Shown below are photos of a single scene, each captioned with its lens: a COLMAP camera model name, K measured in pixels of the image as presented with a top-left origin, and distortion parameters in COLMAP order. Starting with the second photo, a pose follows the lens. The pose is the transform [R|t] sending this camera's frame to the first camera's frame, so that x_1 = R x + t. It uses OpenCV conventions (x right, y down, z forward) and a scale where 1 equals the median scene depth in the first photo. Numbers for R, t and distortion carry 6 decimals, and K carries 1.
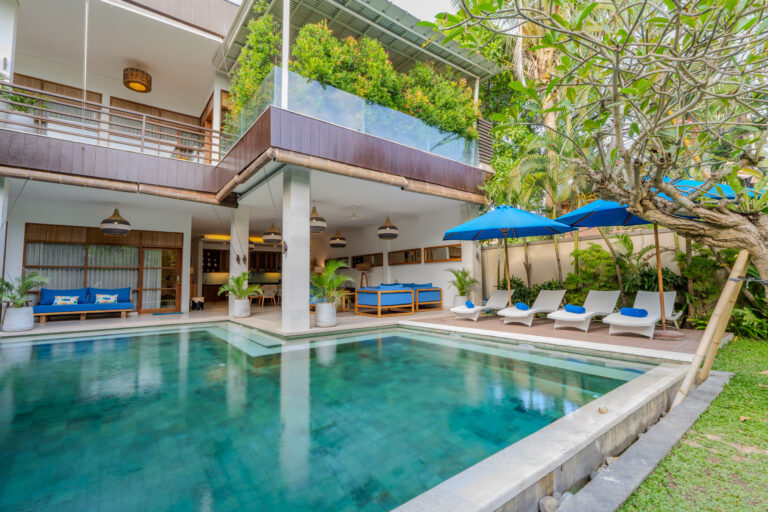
lens RADIAL K [[347.6, 0, 384.0], [0, 347.6, 253.8], [0, 0, 1]] dist [-0.010671, 0.004198]
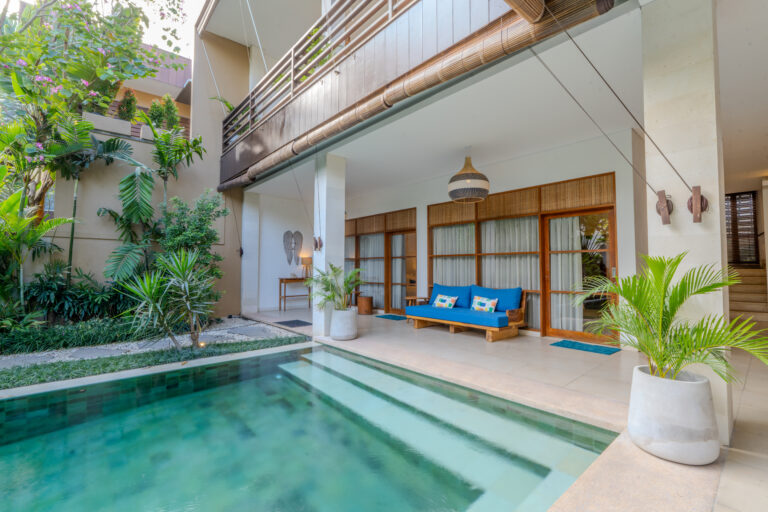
lens RADIAL K [[347.6, 0, 384.0], [0, 347.6, 253.8], [0, 0, 1]] dist [-0.010671, 0.004198]
pose [[0.060723, -0.028111, -0.997759, -0.168429], [0.078868, 0.996613, -0.023279, 0.036508], [0.995034, -0.077278, 0.062735, 0.728773]]
